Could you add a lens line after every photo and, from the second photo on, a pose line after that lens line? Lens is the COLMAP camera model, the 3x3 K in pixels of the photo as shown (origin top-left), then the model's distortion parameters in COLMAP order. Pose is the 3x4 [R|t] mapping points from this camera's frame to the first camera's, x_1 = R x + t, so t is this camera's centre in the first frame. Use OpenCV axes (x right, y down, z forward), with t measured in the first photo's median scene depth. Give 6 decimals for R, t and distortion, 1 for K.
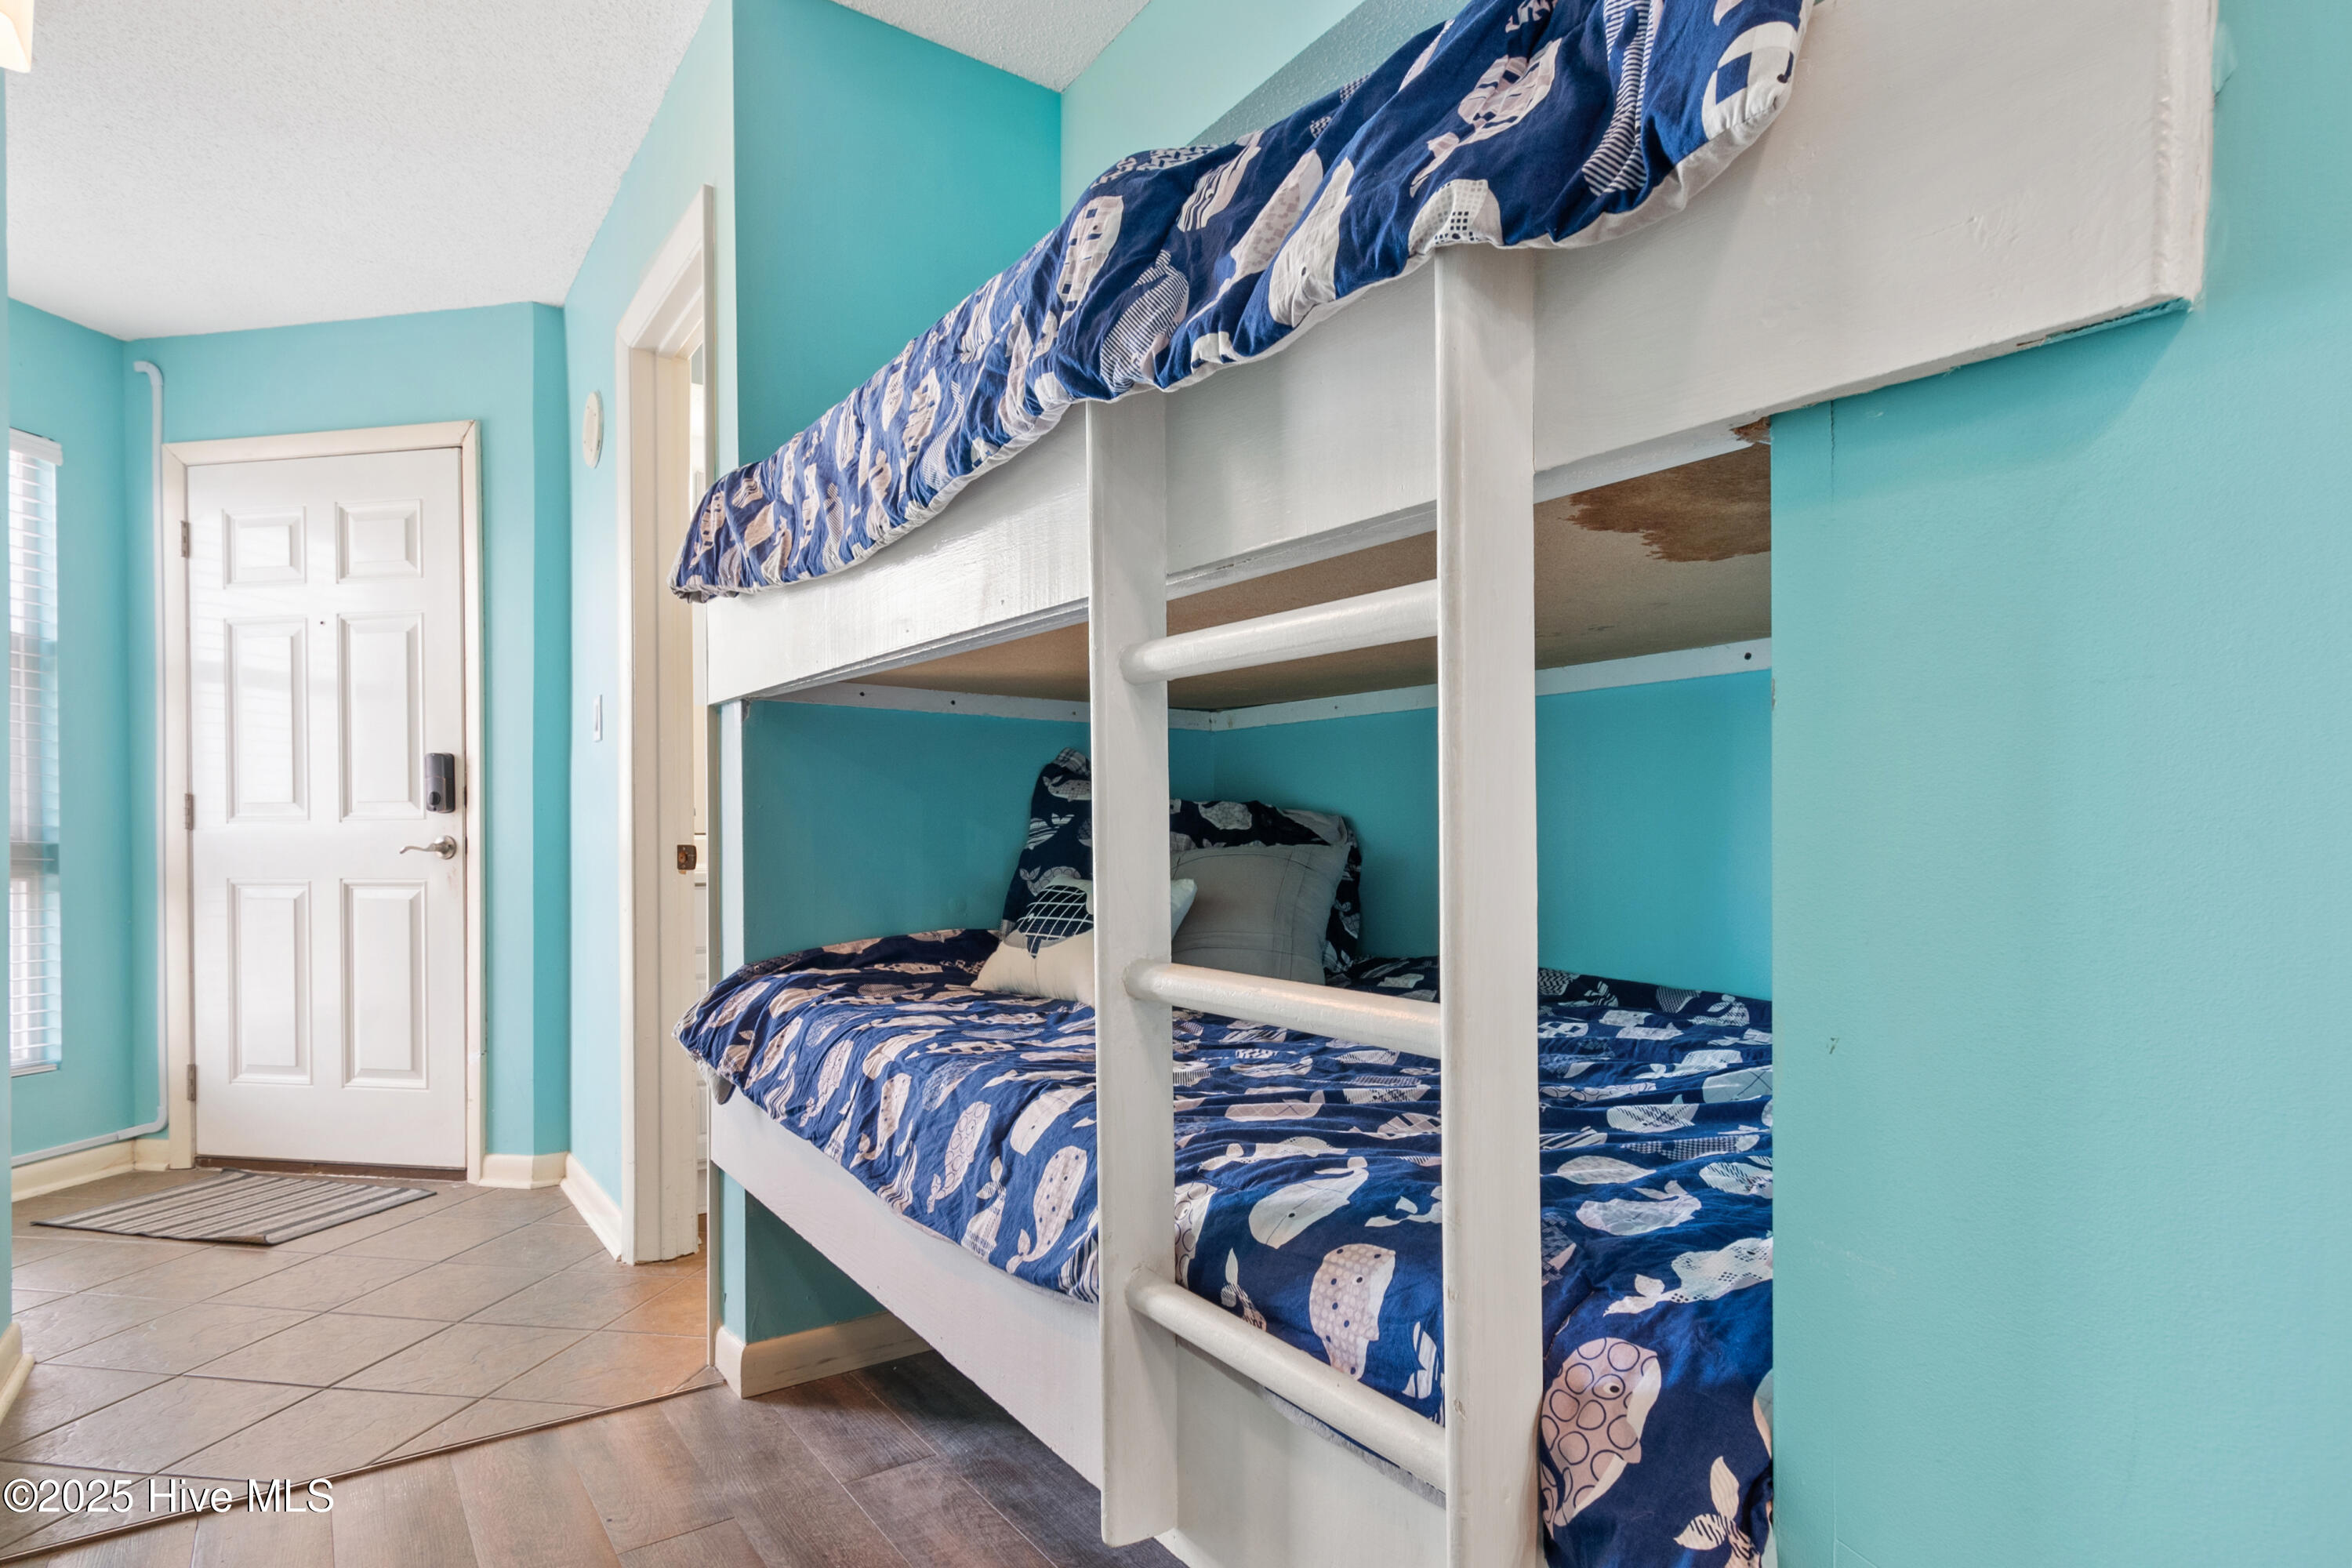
lens RADIAL K [[1251.0, 0, 1173.8], [0, 1251.0, 845.9], [0, 0, 1]] dist [0.001091, -0.000015]
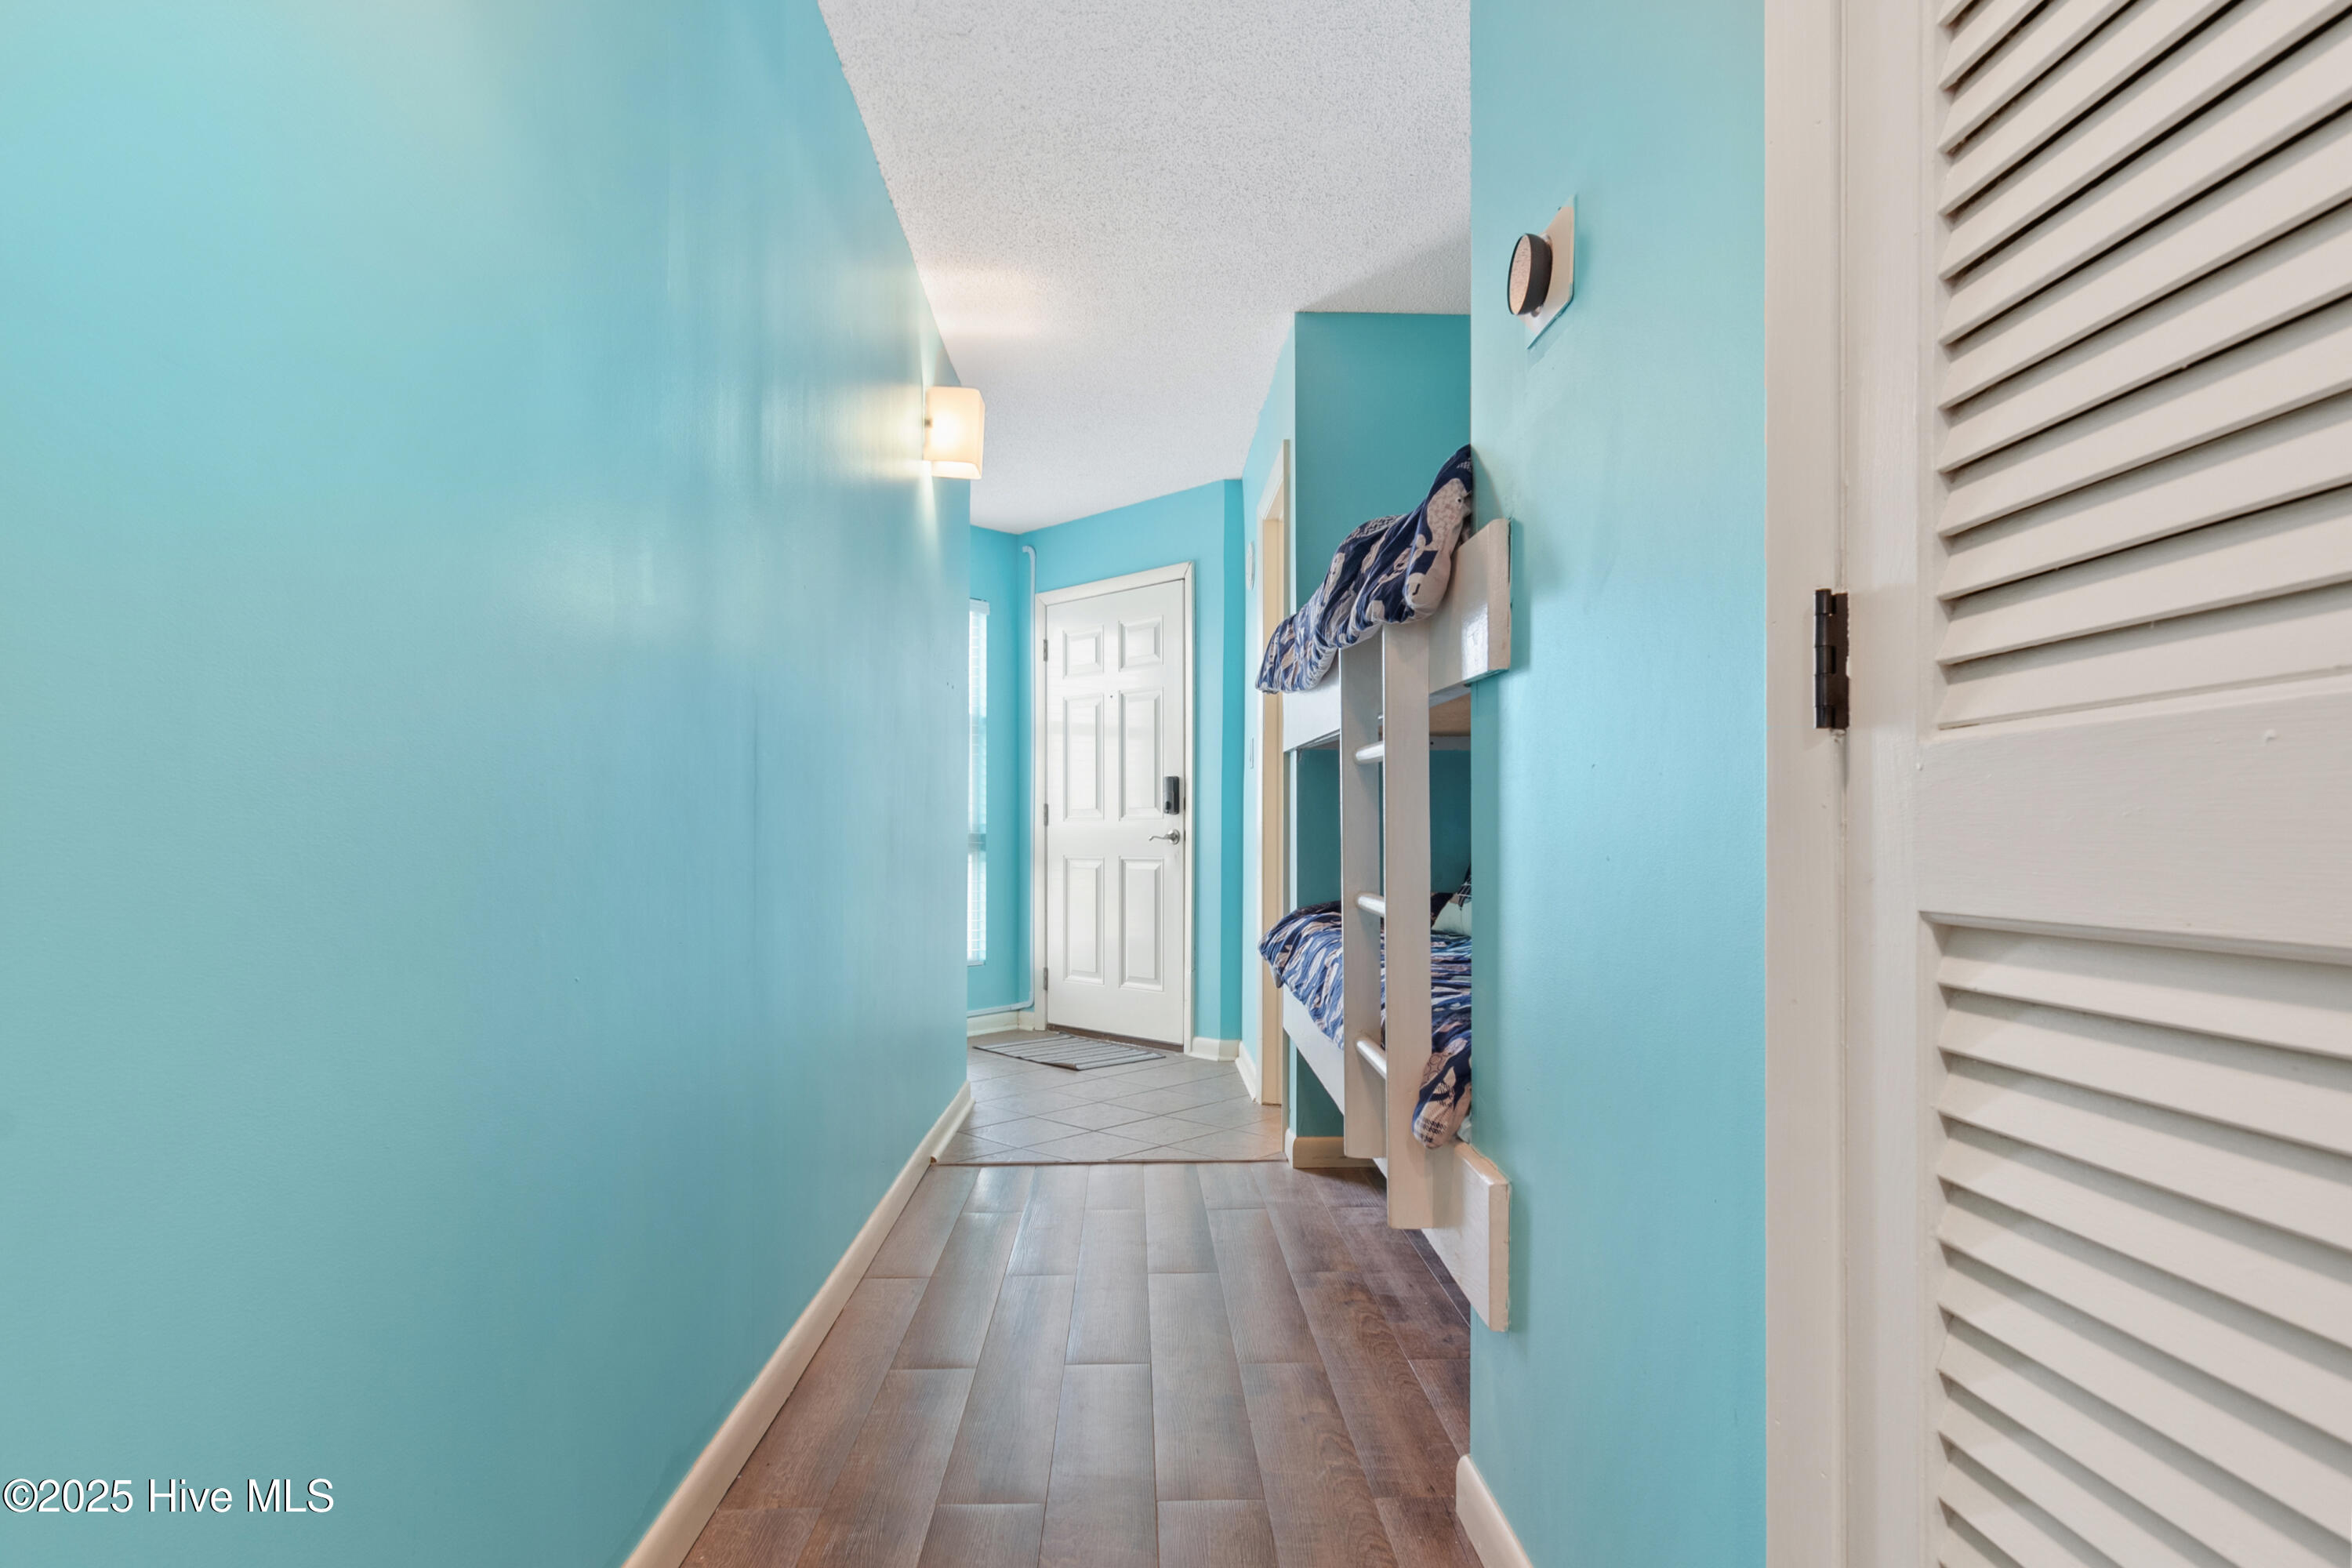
lens RADIAL K [[1271.9, 0, 1176.0], [0, 1271.9, 784.0], [0, 0, 1]] dist [-0.000368, -0.000078]
pose [[0.838020, -0.018402, -0.545329, 0.290867], [-0.003554, 0.999226, -0.039179, -0.002504], [0.545627, 0.034771, 0.837306, -0.332807]]
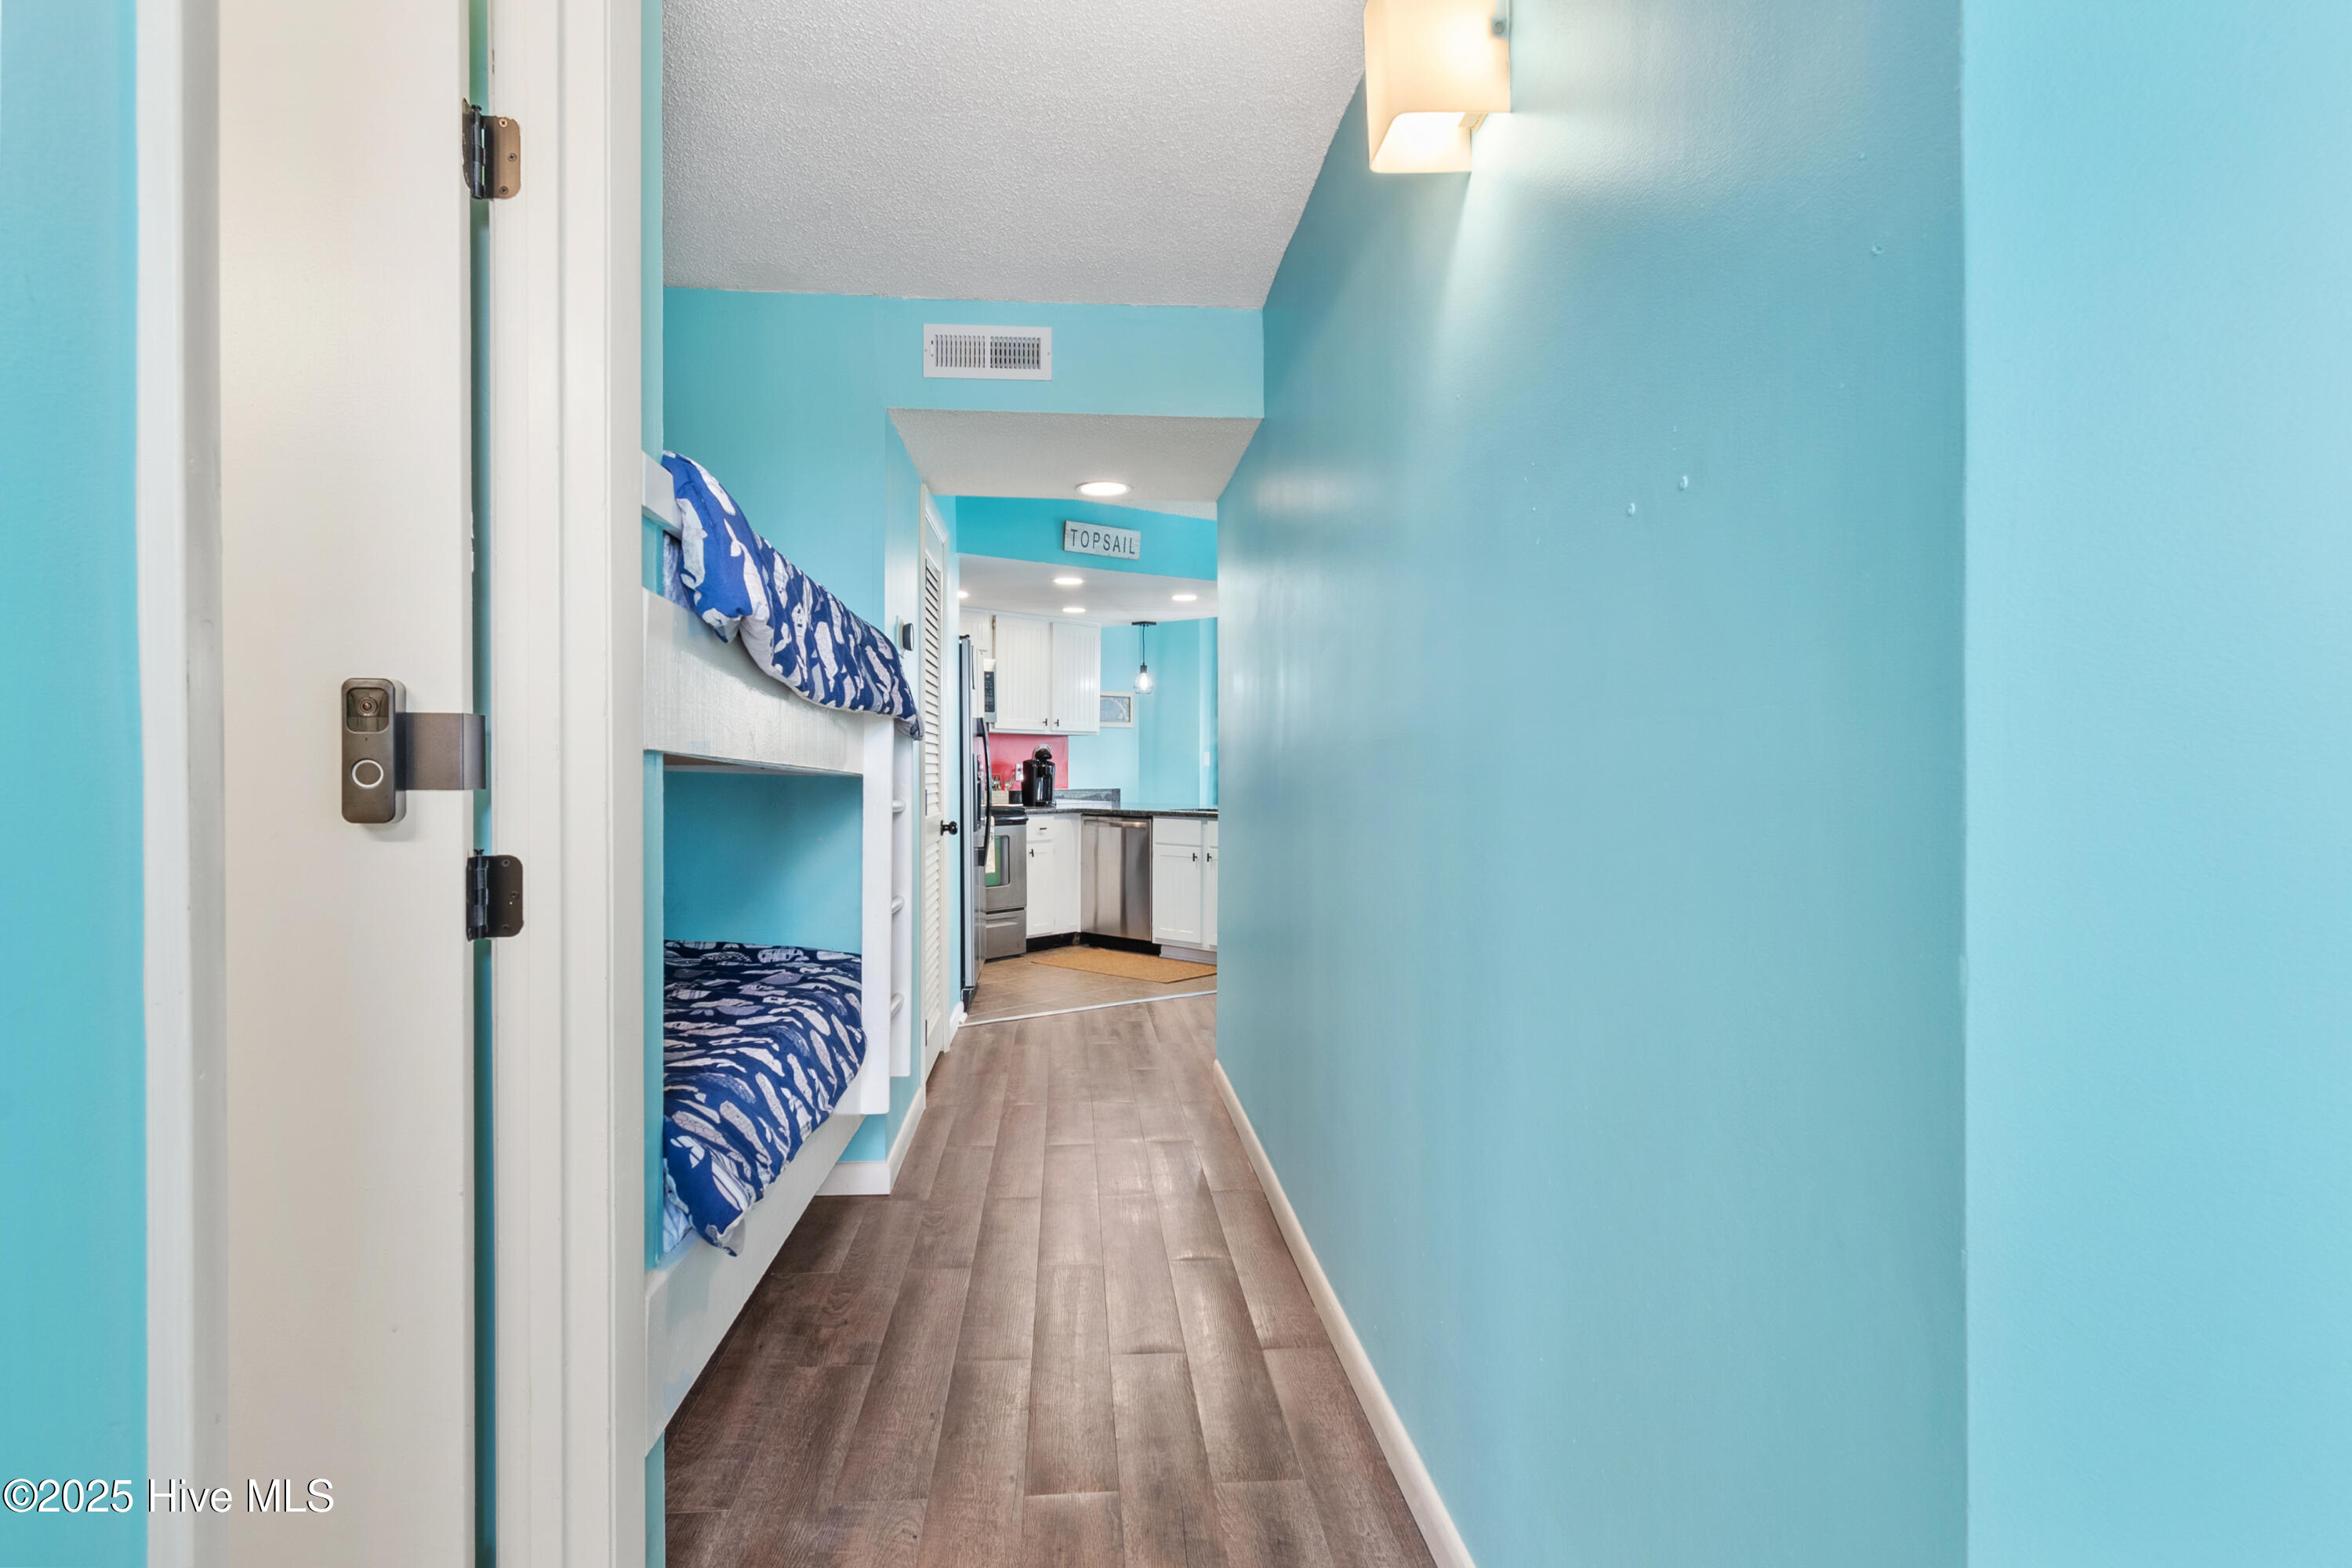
lens RADIAL K [[1271.9, 0, 1176.0], [0, 1271.9, 784.0], [0, 0, 1]] dist [-0.000368, -0.000078]
pose [[-0.863861, -0.002209, 0.503725, -0.691469], [0.001450, 0.999975, 0.006872, -0.069267], [-0.503728, 0.006667, -0.863837, 1.047322]]
